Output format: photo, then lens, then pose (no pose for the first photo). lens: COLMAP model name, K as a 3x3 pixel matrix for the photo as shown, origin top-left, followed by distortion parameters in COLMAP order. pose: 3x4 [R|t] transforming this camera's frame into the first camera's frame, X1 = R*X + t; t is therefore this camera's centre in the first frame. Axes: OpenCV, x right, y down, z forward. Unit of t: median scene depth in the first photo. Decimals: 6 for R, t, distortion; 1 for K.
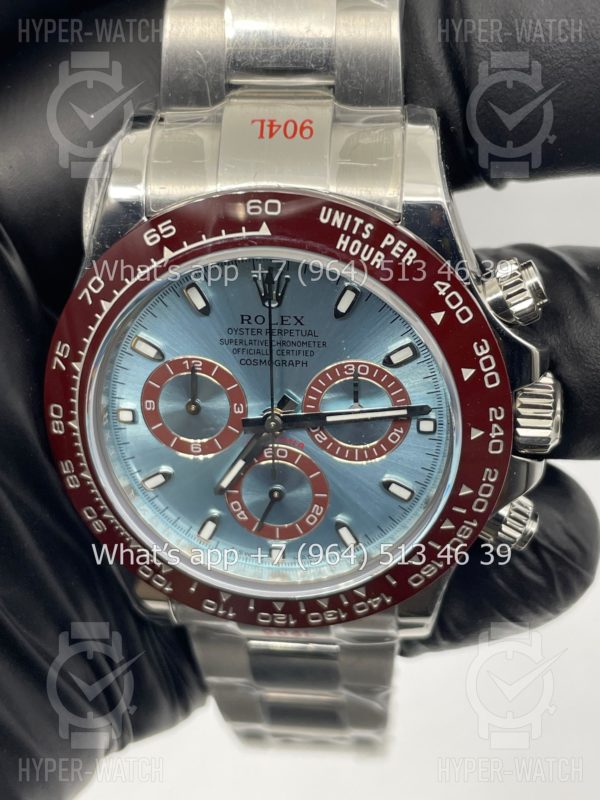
lens RADIAL K [[1256.2, 0, 303.5], [0, 1256.2, 373.2], [0, 0, 1]] dist [0.128218, 0.000000]
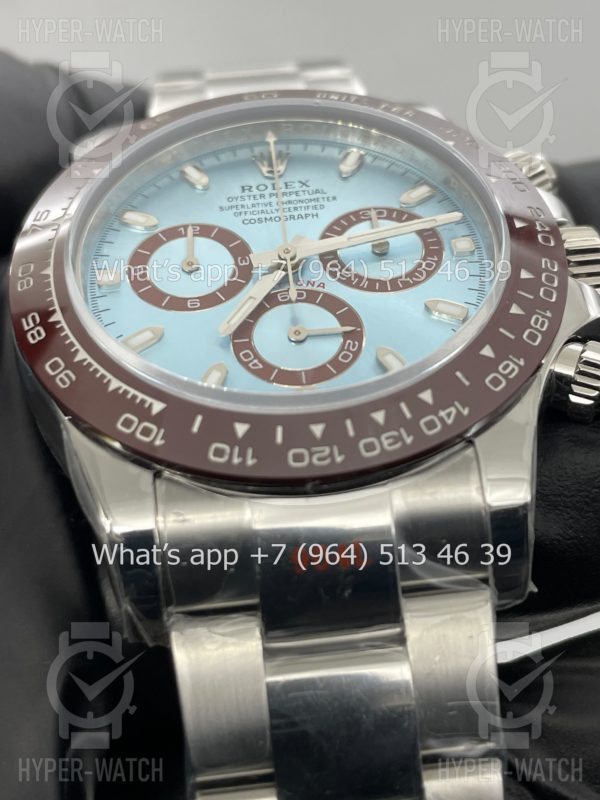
lens RADIAL K [[1256.2, 0, 304.7], [0, 1256.2, 403.7], [0, 0, 1]] dist [0.128218, 0.000000]
pose [[0.990329, -0.007456, 0.138541, -0.133065], [0.124923, 0.482350, -0.867025, 0.842336], [-0.060360, 0.875947, 0.478616, 0.686208]]
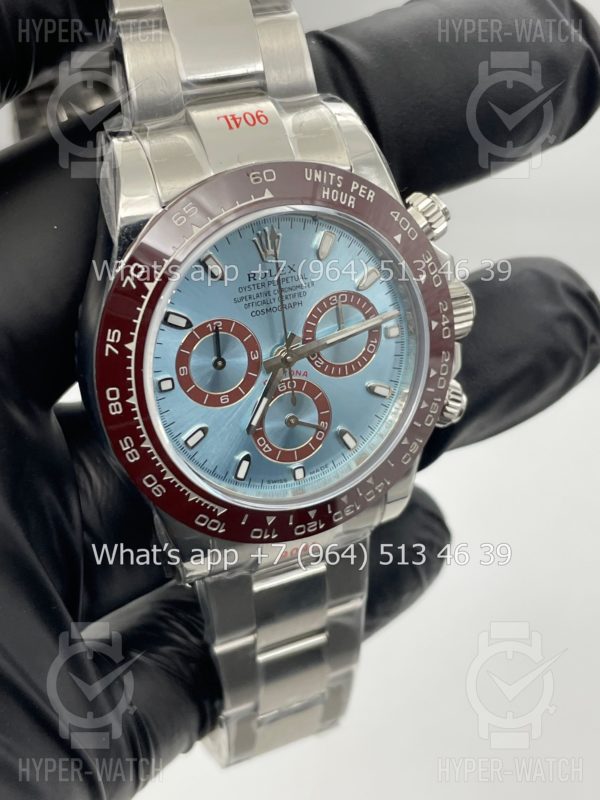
lens RADIAL K [[1256.2, 0, 301.9], [0, 1256.2, 388.0], [0, 0, 1]] dist [0.128218, 0.000000]
pose [[0.847275, -0.232650, 0.477492, -0.606447], [0.284416, 0.957950, -0.037932, 0.119119], [-0.448589, 0.167946, 0.877817, -0.069848]]
